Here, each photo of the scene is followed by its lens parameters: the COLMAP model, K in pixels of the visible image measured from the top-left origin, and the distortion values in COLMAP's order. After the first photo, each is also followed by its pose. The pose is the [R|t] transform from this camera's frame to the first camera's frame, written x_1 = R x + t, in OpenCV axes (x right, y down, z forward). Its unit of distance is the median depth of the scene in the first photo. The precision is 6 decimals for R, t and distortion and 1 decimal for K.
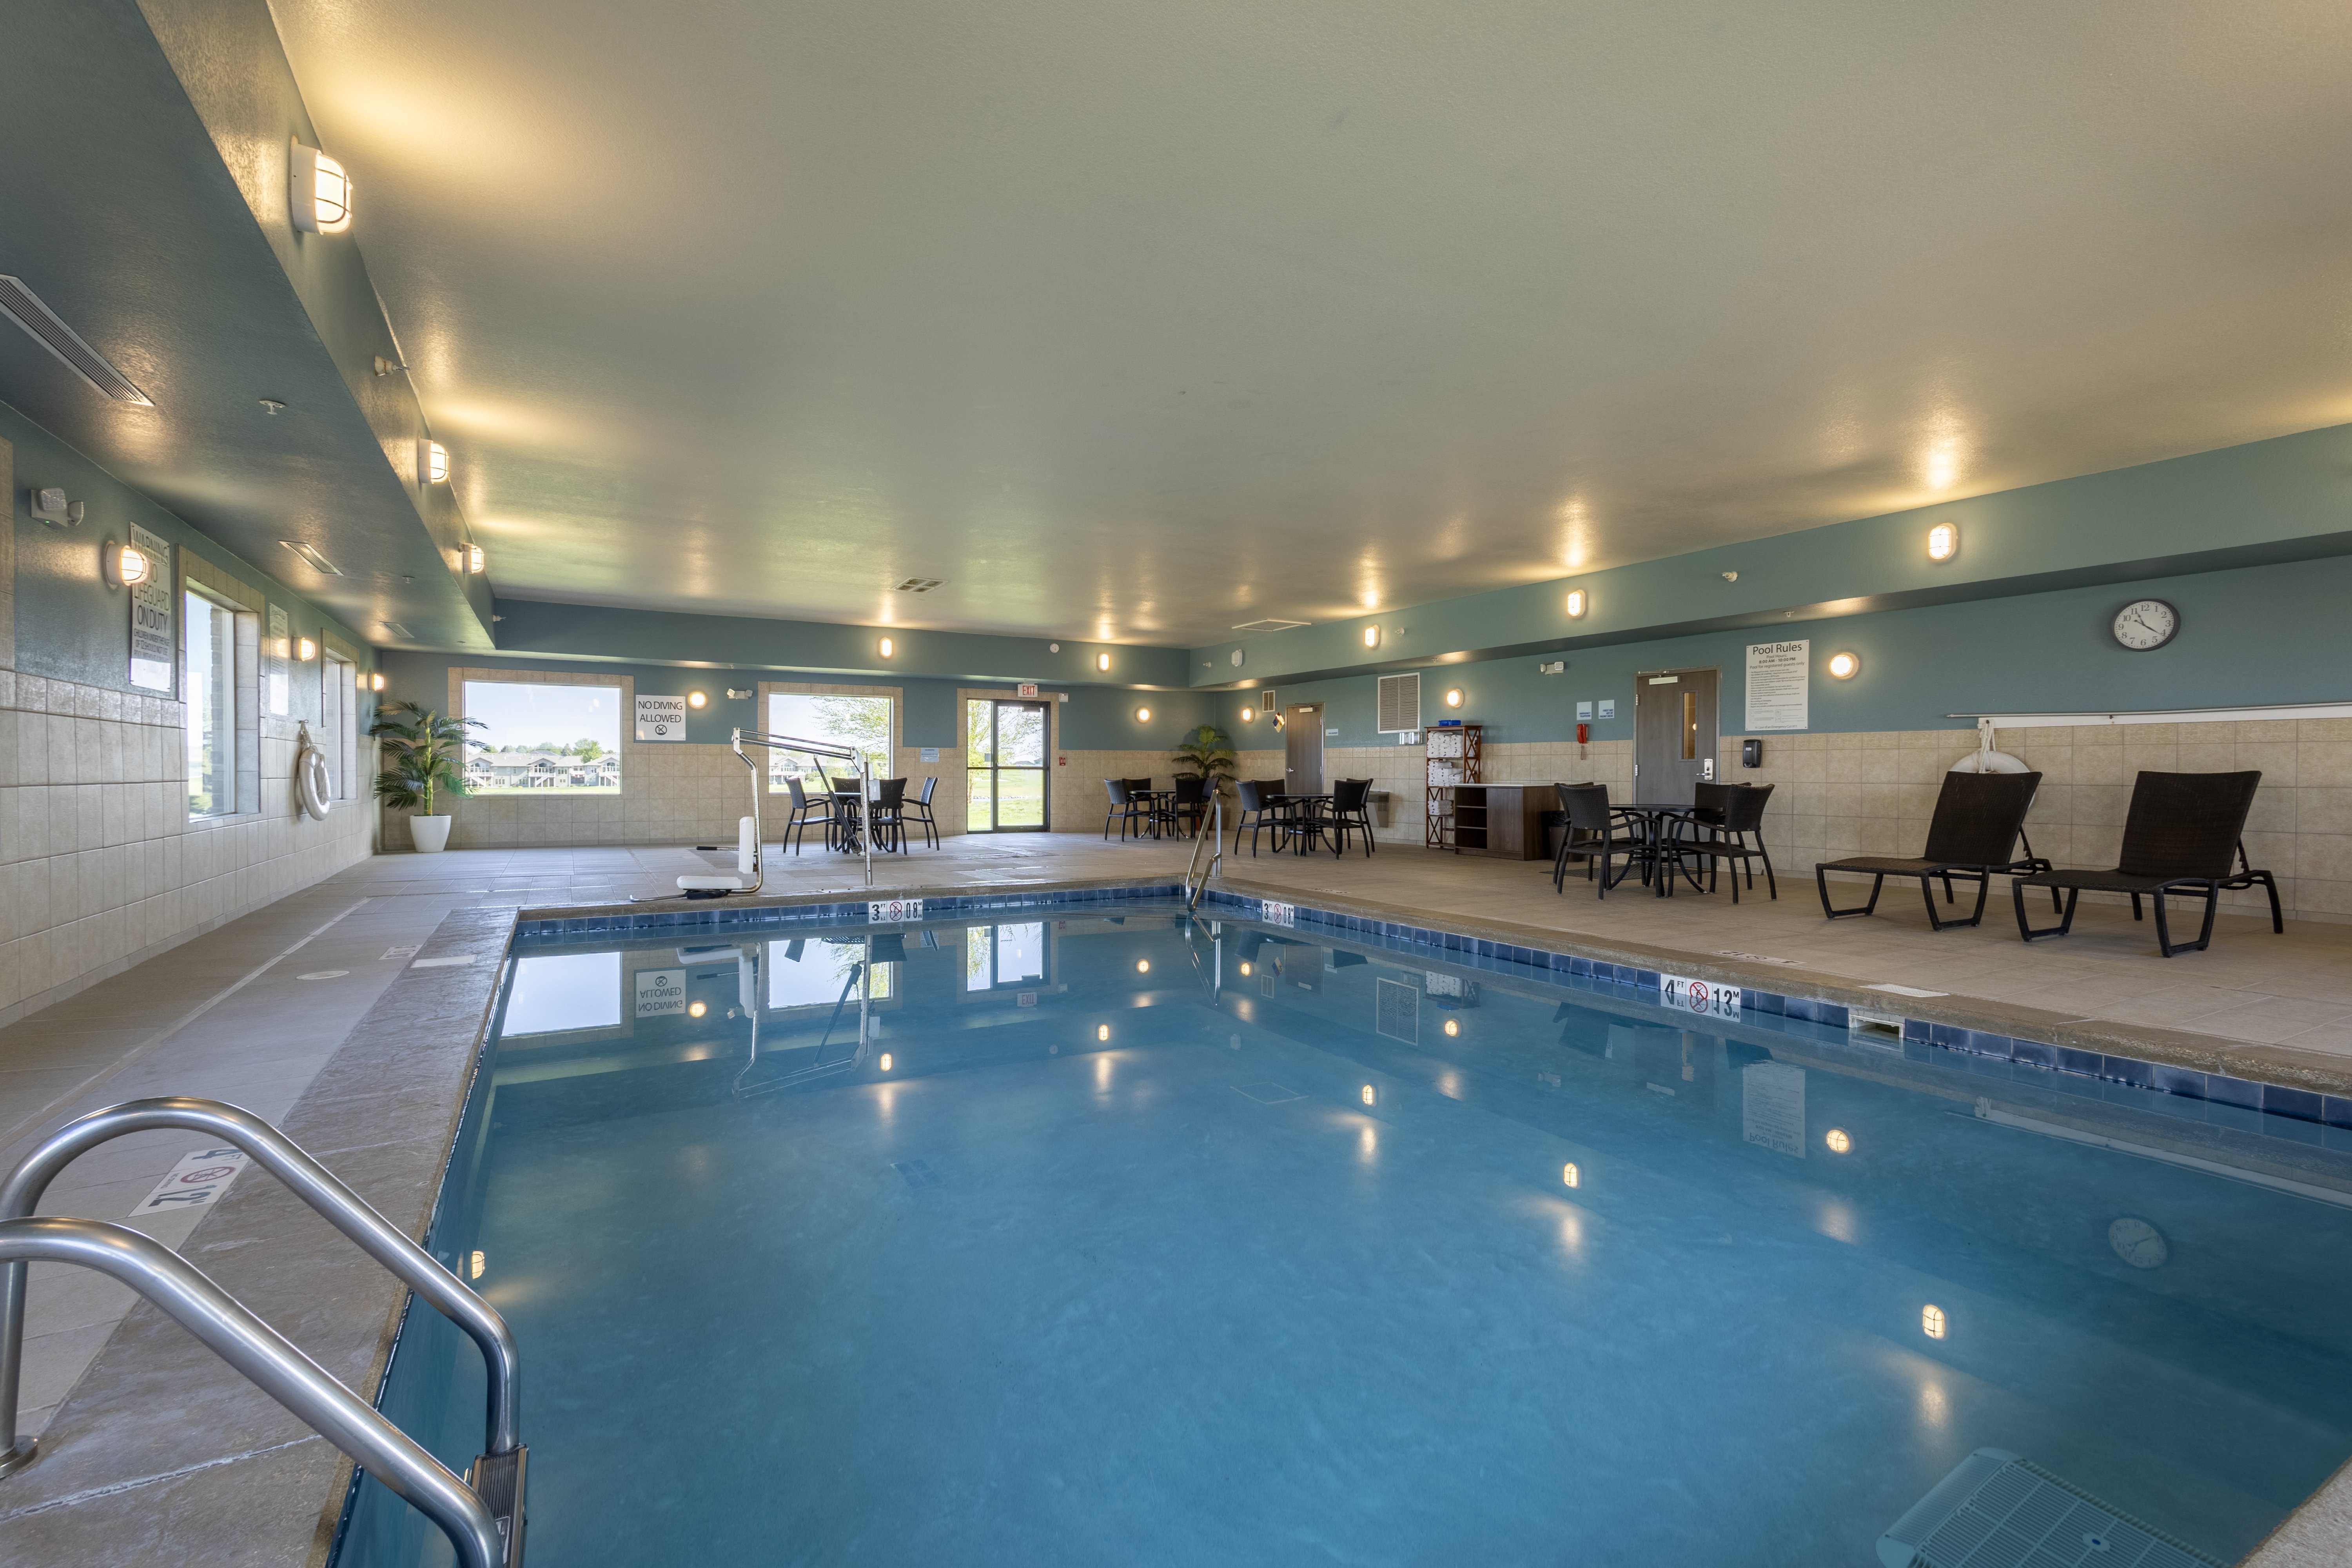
lens RADIAL K [[1075.1, 0, 1183.0], [0, 1075.1, 784.6], [0, 0, 1]] dist [0.009077, -0.000760]
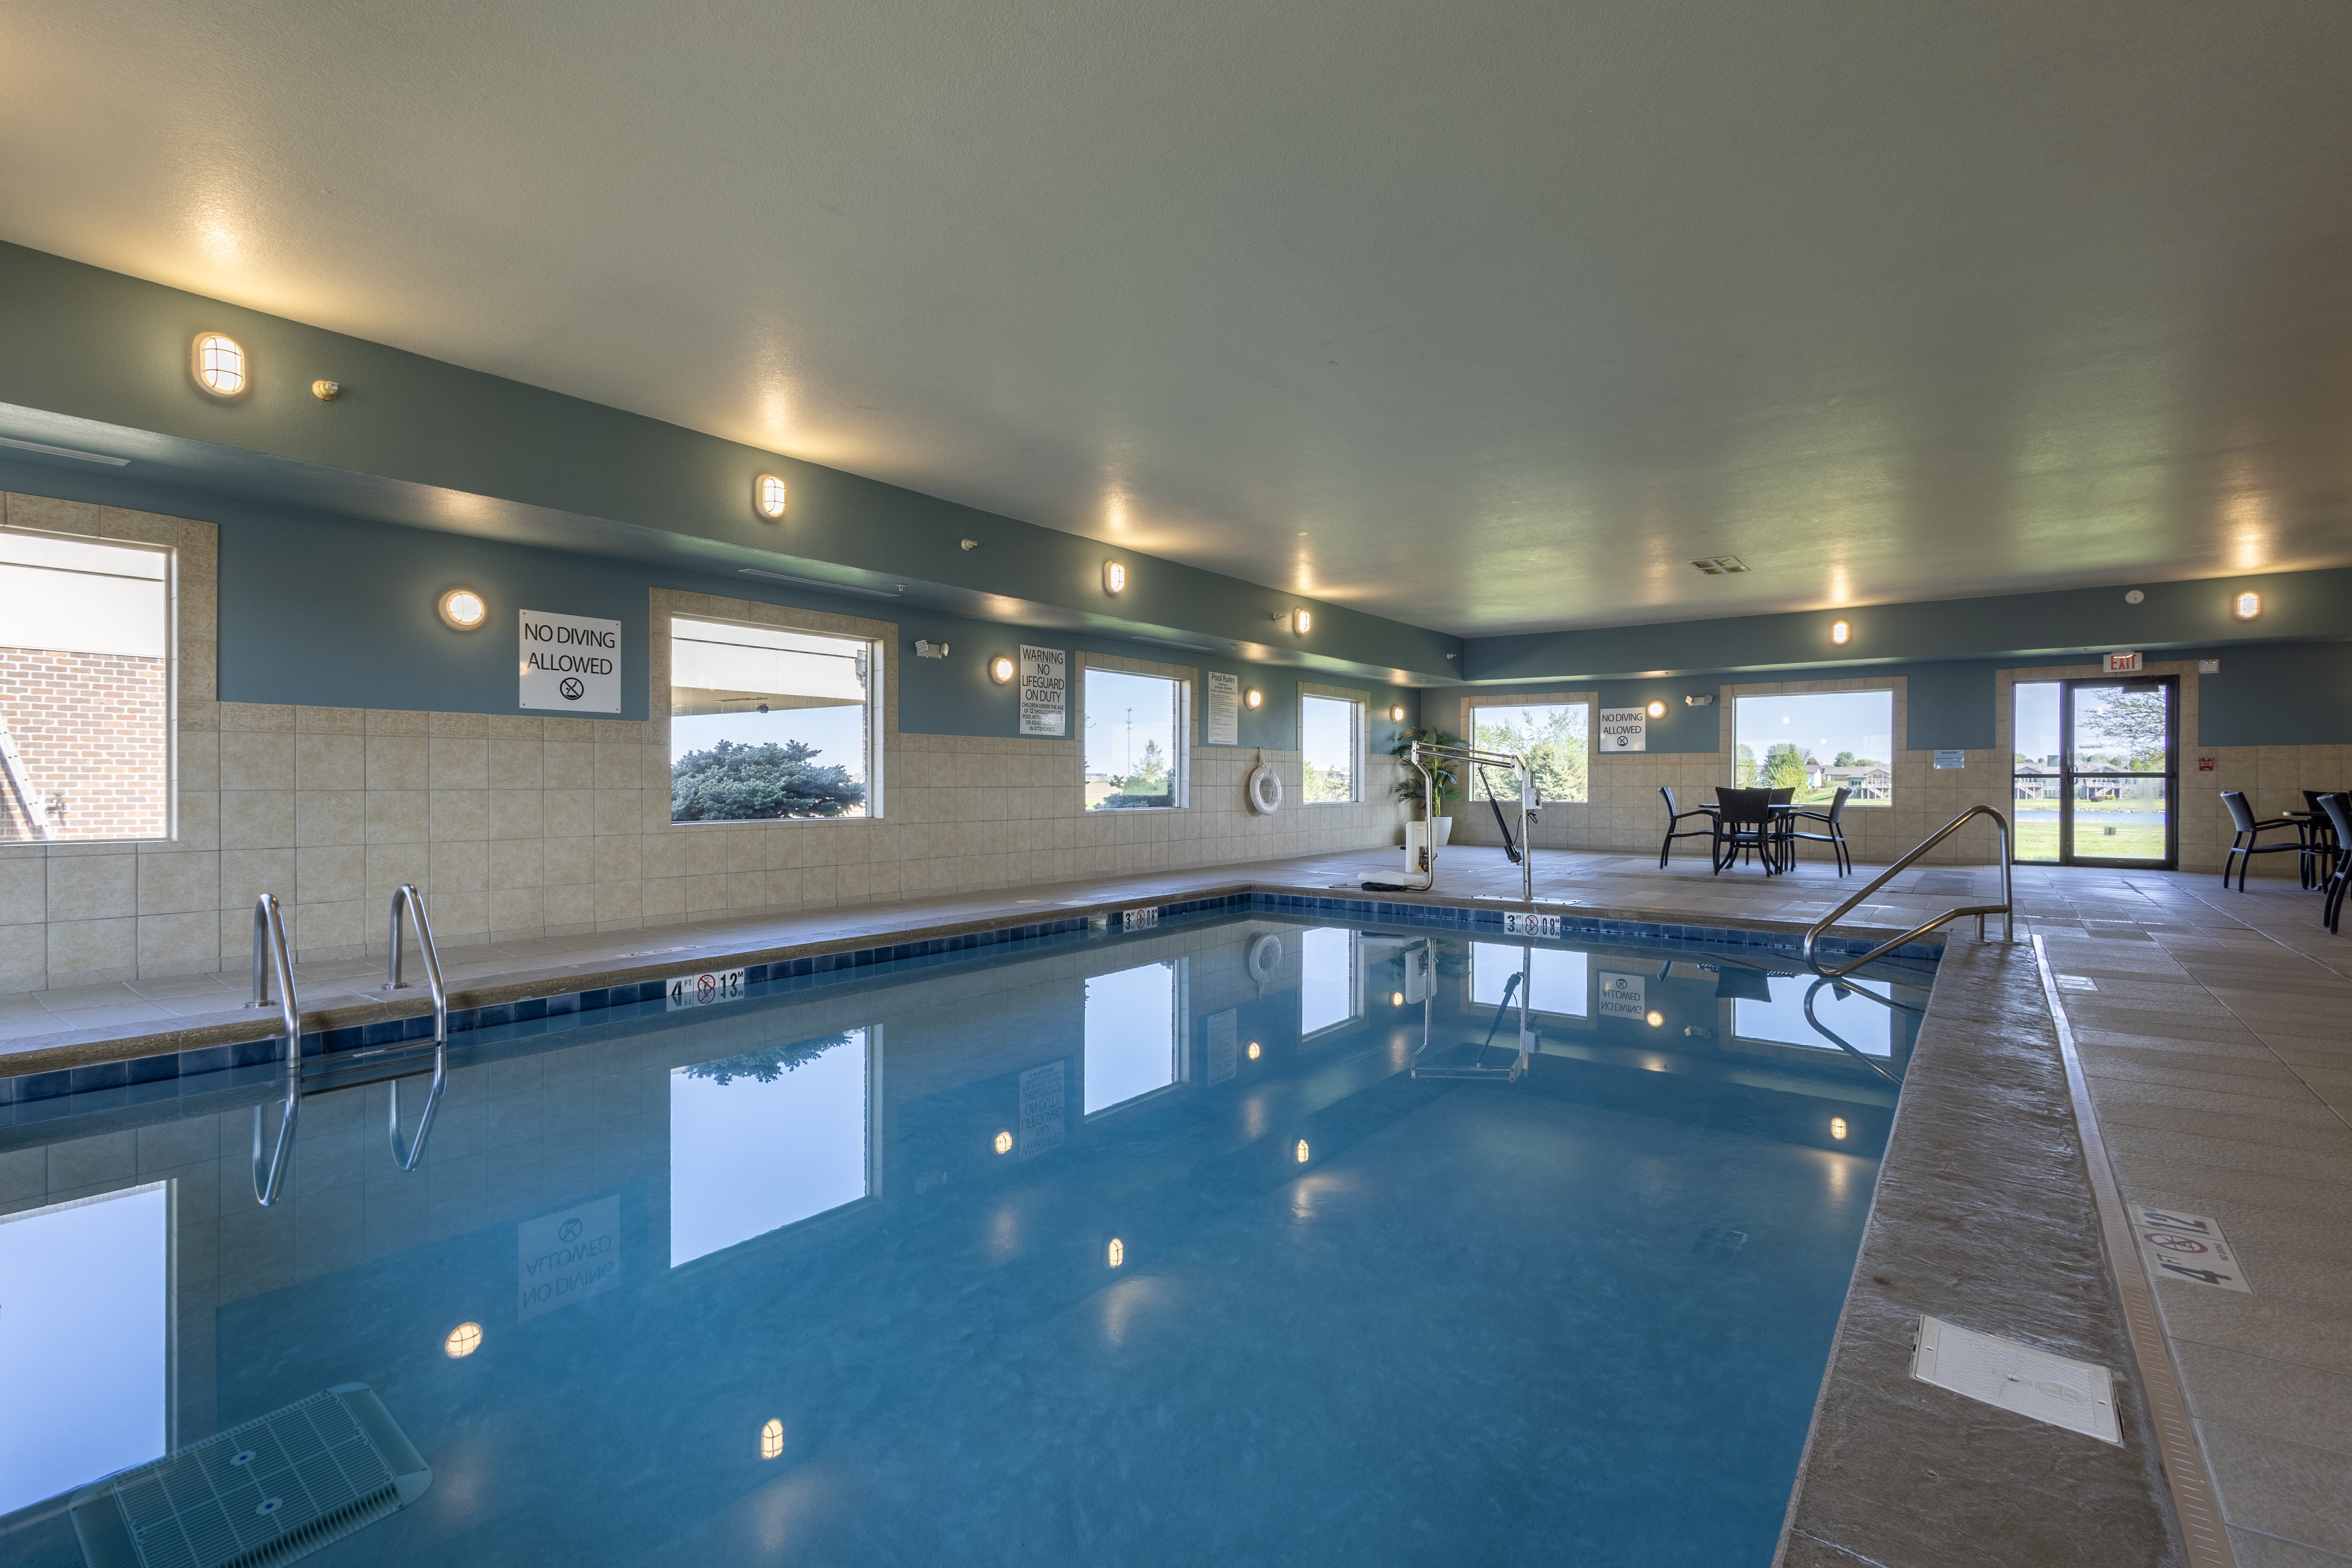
lens RADIAL K [[1077.6, 0, 1162.2], [0, 1077.6, 787.9], [0, 0, 1]] dist [0.003733, 0.000011]
pose [[0.379105, 0.003142, -0.925348, 0.338278], [-0.009499, 0.999955, -0.000496, -0.001253], [0.925305, 0.008978, 0.379118, 0.218499]]
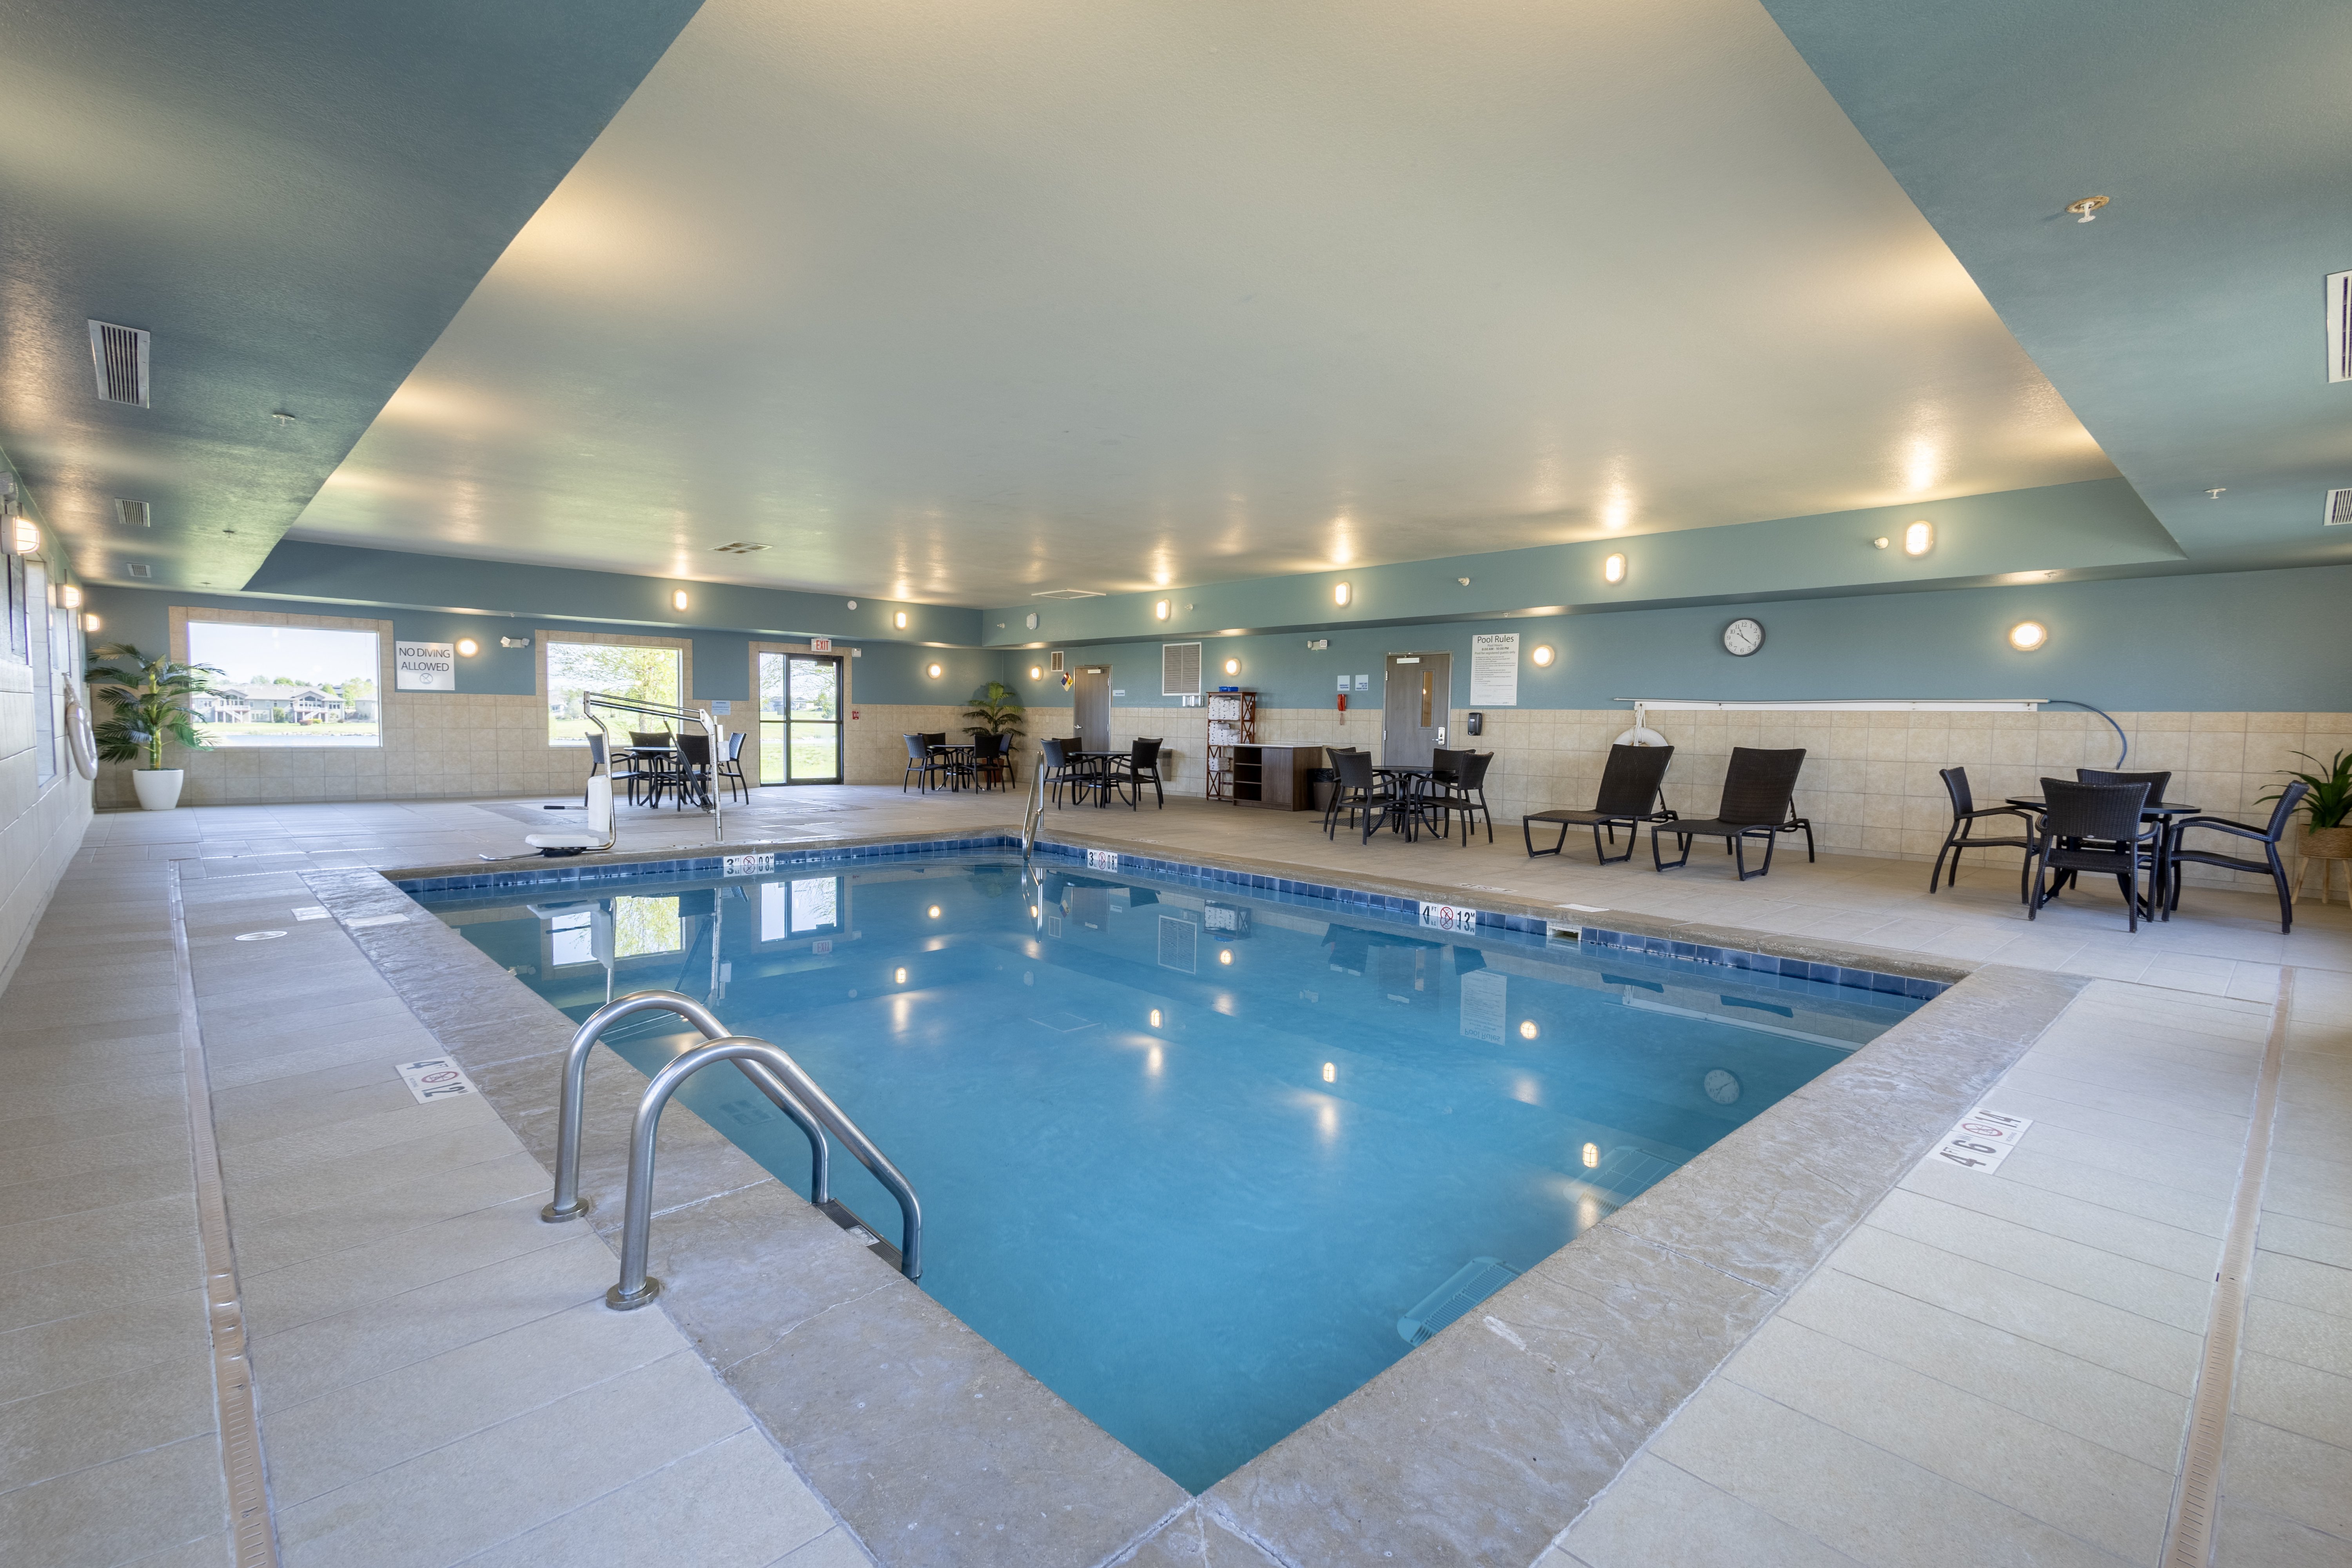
lens RADIAL K [[1075.1, 0, 1183.0], [0, 1075.1, 784.6], [0, 0, 1]] dist [0.009077, -0.000760]
pose [[0.972013, -0.000978, 0.234923, -0.066336], [-0.011093, 0.998685, 0.050056, -0.013831], [-0.234663, -0.051261, 0.970724, -0.092463]]
